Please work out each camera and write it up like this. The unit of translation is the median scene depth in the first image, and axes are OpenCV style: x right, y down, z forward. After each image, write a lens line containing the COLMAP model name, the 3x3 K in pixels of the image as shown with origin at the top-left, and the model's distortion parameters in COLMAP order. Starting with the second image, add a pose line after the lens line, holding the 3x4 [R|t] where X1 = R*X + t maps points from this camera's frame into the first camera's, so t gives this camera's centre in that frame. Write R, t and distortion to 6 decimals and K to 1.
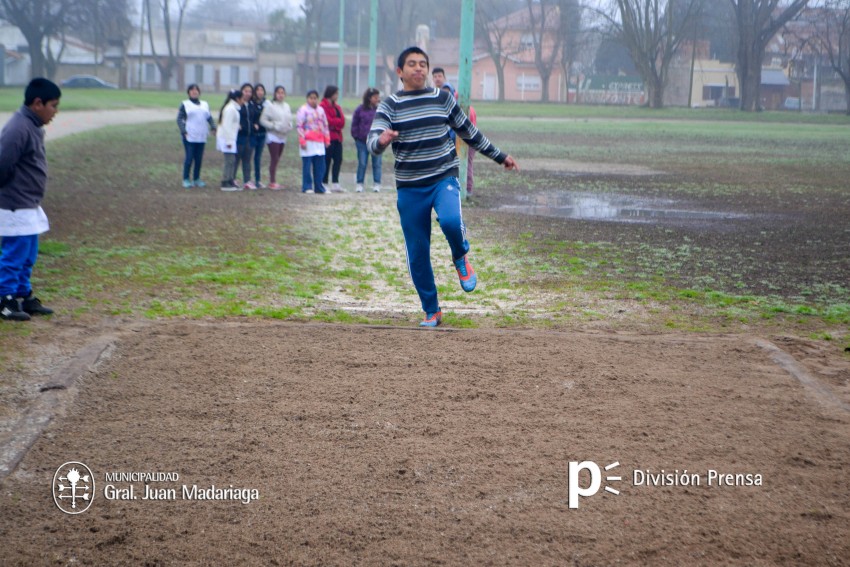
lens RADIAL K [[1982.8, 0, 425.0], [0, 1982.8, 283.5], [0, 0, 1]] dist [0.050905, 0.021971]
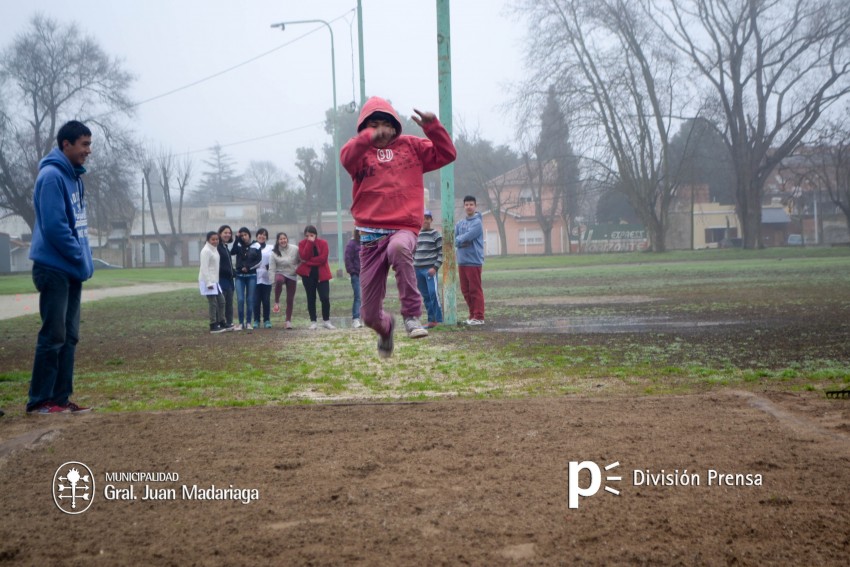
lens RADIAL K [[1979.2, 0, 414.5], [0, 1979.2, 269.3], [0, 0, 1]] dist [0.039236, 0.097512]
pose [[0.997776, -0.065840, -0.010395, 0.005026], [0.064578, 0.993480, -0.093955, 0.009286], [0.016513, 0.093075, 0.995522, 0.007563]]
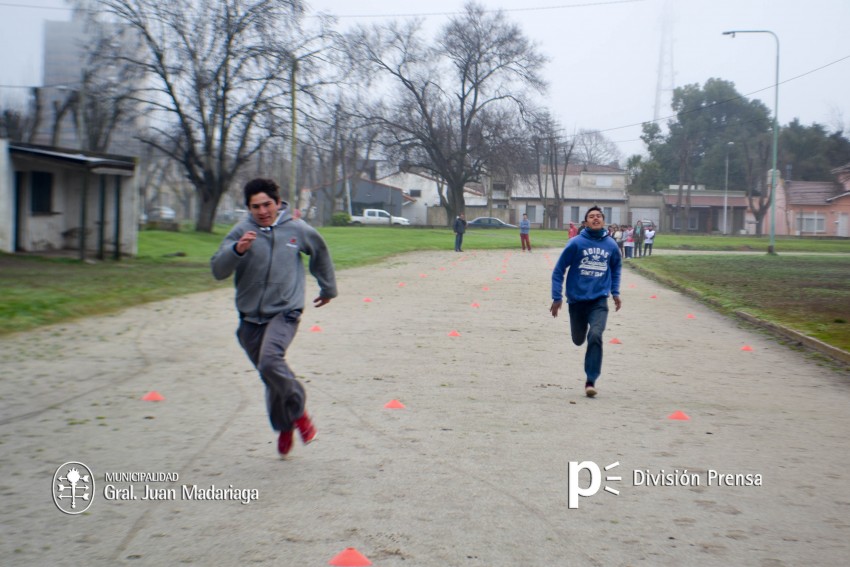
lens RADIAL K [[2068.1, 0, 425.0], [0, 2068.1, 283.5], [0, 0, 1]] dist [0.094308, 0.250816]
pose [[0.994766, -0.000819, -0.102178, -0.143653], [-0.006249, 0.997608, -0.068836, 0.024048], [0.101990, 0.069114, 0.992382, -0.281847]]
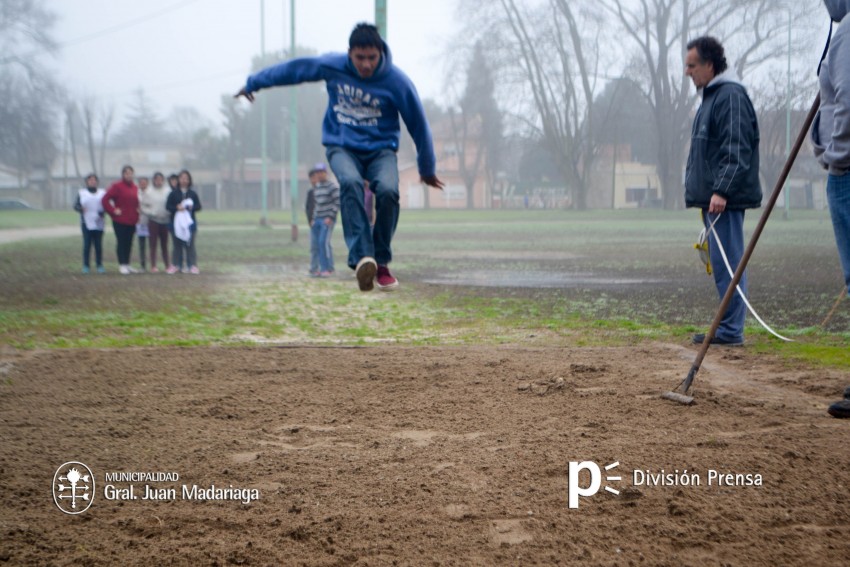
lens RADIAL K [[1978.1, 0, 425.0], [0, 1978.1, 283.5], [0, 0, 1]] dist [0.053254, -0.028778]
pose [[0.998747, -0.036216, 0.034551, 0.002535], [0.038254, 0.997449, -0.060266, 0.009923], [-0.032280, 0.061512, 0.997584, 0.002122]]
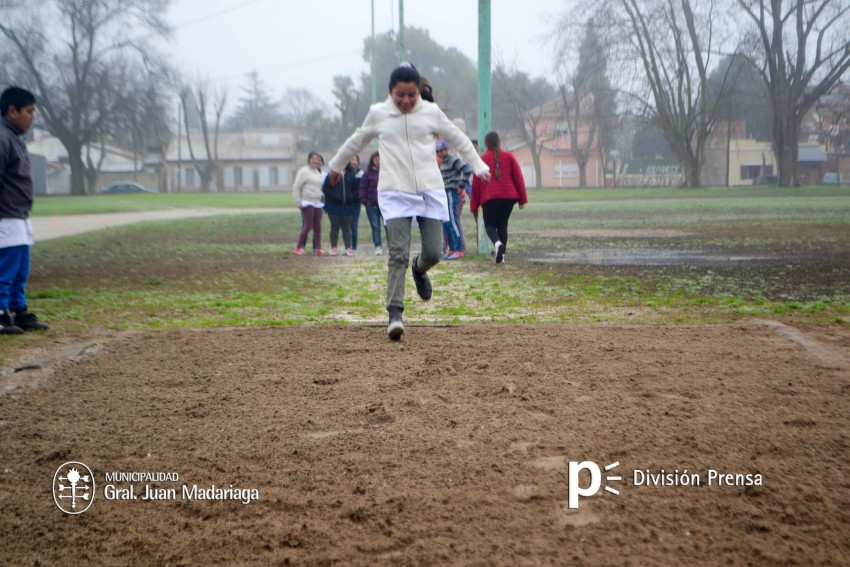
lens RADIAL K [[1977.2, 0, 425.0], [0, 1977.2, 283.5], [0, 0, 1]] dist [0.053499, -0.032447]
pose [[0.998769, -0.043399, -0.024034, 0.004688], [0.042087, 0.997726, -0.052653, 0.010090], [0.026265, 0.051577, 0.998324, 0.004546]]
